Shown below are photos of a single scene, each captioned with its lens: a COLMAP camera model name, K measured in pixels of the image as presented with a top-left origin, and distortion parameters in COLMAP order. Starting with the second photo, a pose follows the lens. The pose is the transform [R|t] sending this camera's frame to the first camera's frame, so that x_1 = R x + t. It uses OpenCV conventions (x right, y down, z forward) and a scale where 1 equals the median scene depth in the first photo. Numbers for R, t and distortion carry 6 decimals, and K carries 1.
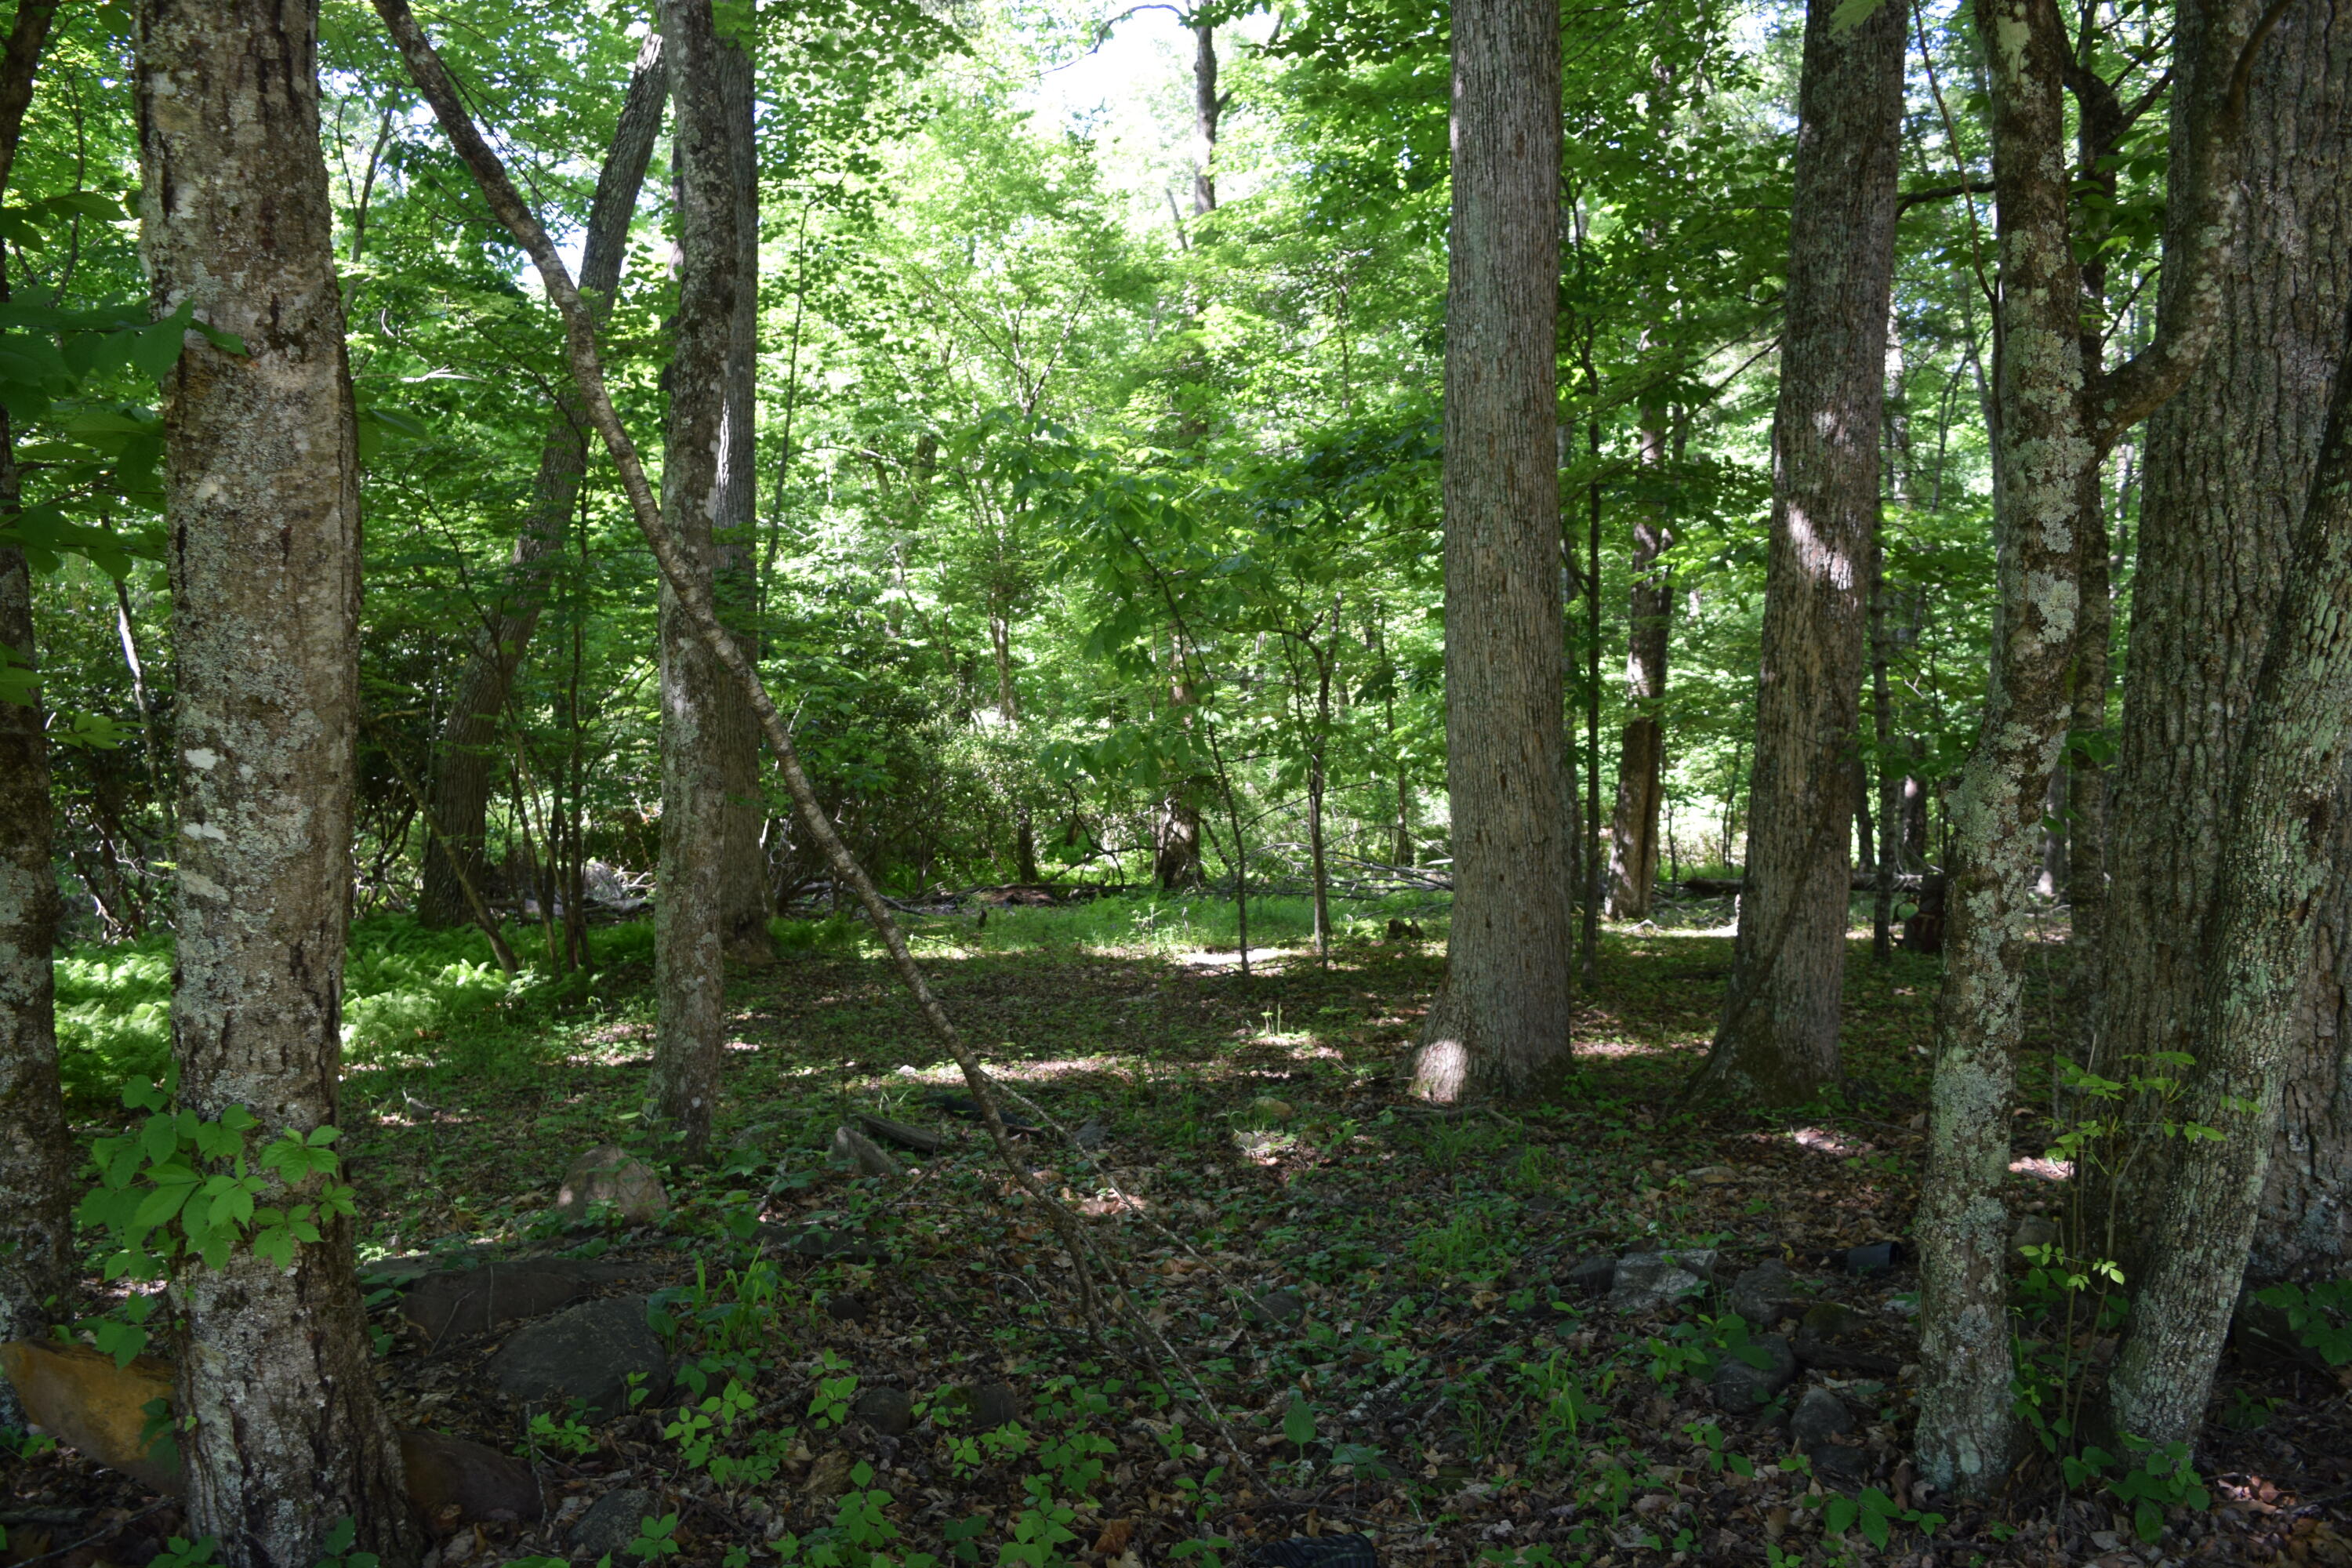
lens RADIAL K [[1821.6, 0, 1184.4], [0, 1821.6, 784.6], [0, 0, 1]] dist [-0.017537, 0.008619]
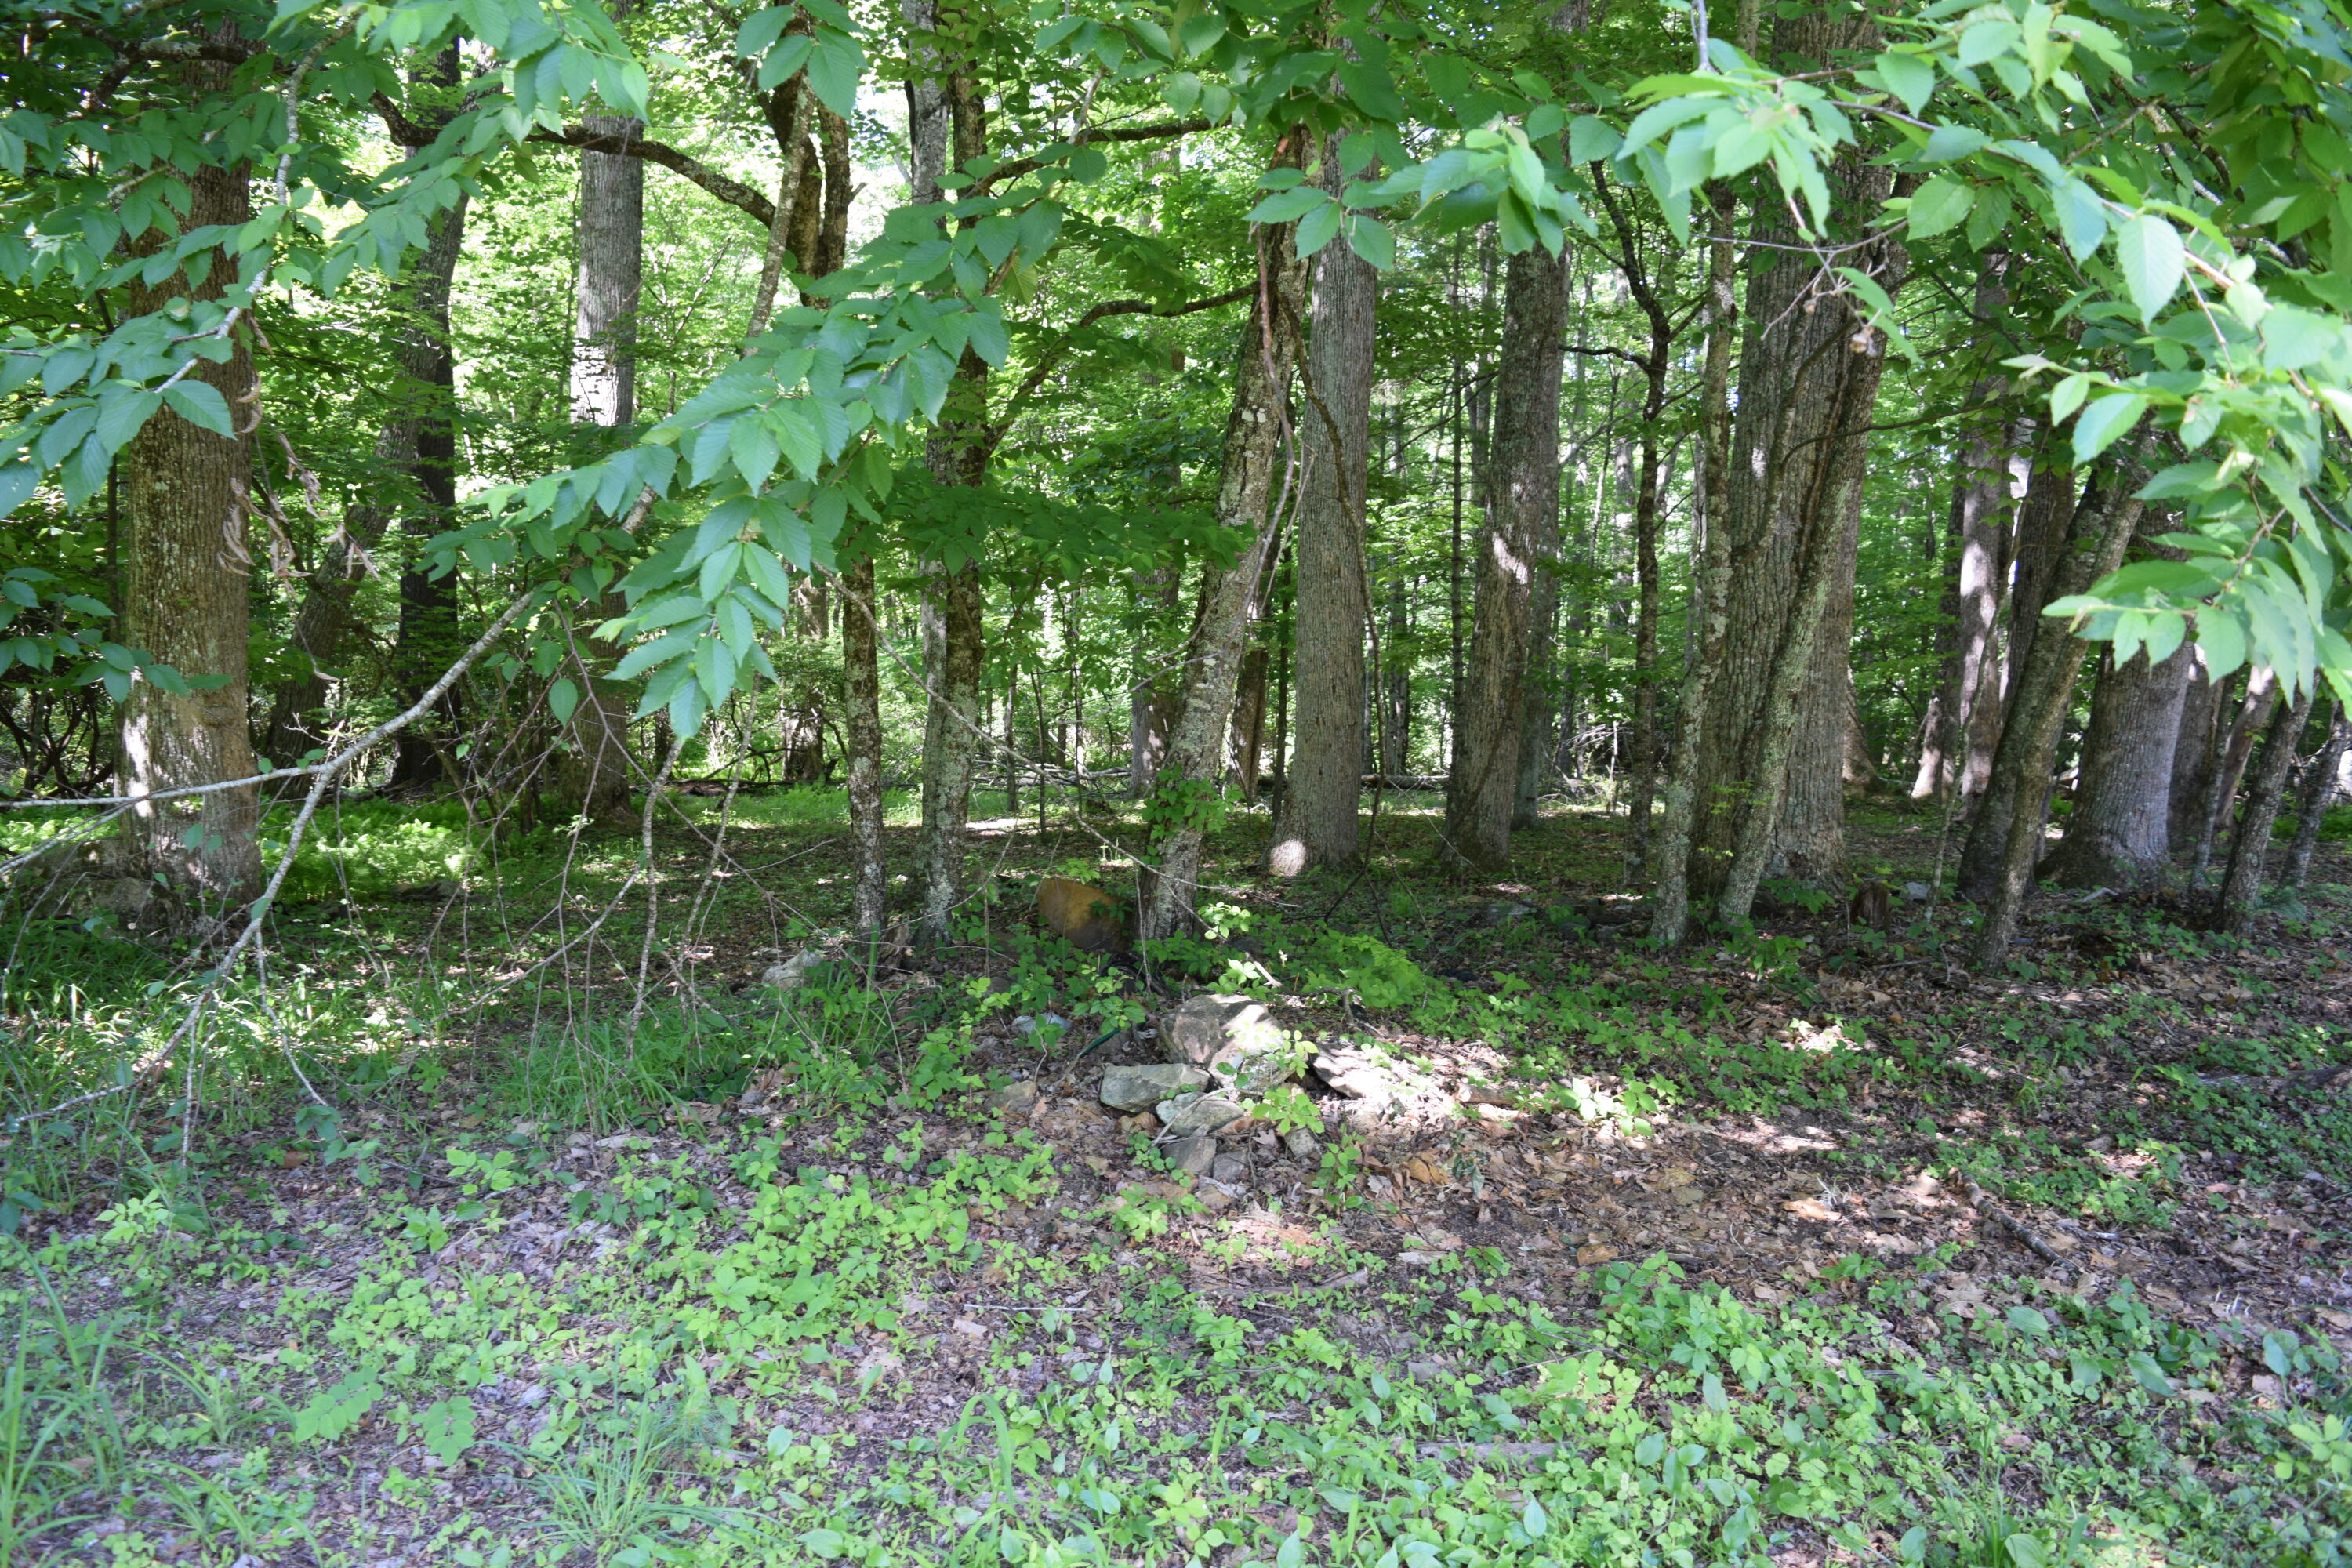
lens RADIAL K [[1821.6, 0, 1170.4], [0, 1821.6, 782.8], [0, 0, 1]] dist [-0.017537, 0.008619]
pose [[0.959057, 0.006903, 0.283128, -0.652856], [-0.019247, 0.998980, 0.040841, 0.028874], [-0.282557, -0.044618, 0.958212, -0.855748]]
